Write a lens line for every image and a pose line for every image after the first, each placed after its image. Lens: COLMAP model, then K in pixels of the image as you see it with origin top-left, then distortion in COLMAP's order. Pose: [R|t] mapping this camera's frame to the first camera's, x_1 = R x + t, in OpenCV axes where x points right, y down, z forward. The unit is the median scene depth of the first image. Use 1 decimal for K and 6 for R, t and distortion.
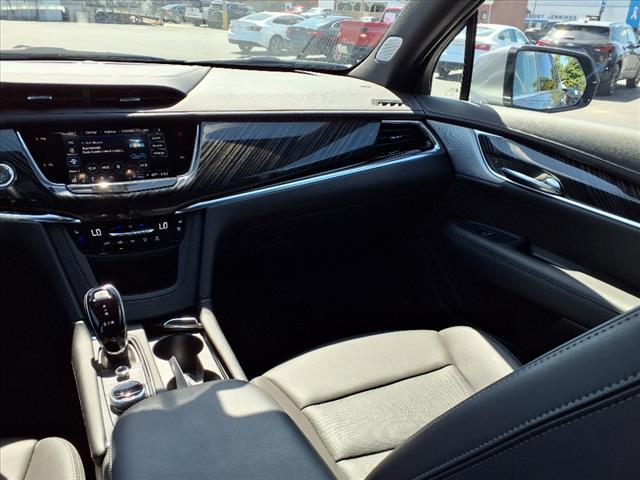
lens RADIAL K [[515.6, 0, 318.4], [0, 515.6, 258.1], [0, 0, 1]] dist [-0.002235, -0.001644]
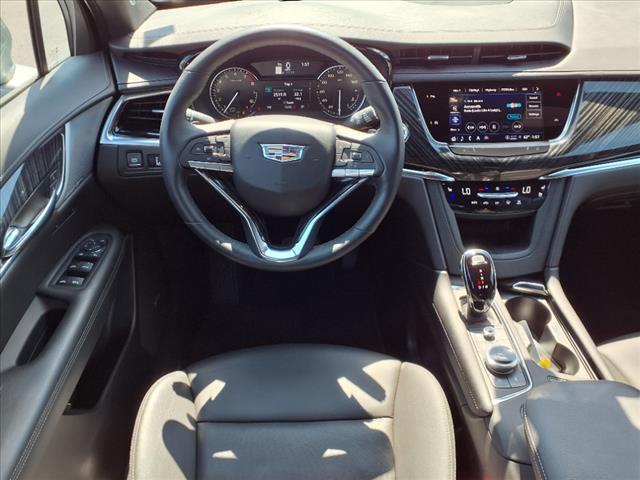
lens RADIAL K [[515.6, 0, 318.4], [0, 515.6, 258.1], [0, 0, 1]] dist [-0.002235, -0.001644]
pose [[0.906977, 0.205121, -0.367857, -0.279764], [-0.116118, 0.961323, 0.249748, -0.145287], [0.404858, -0.183801, 0.895716, -0.114858]]
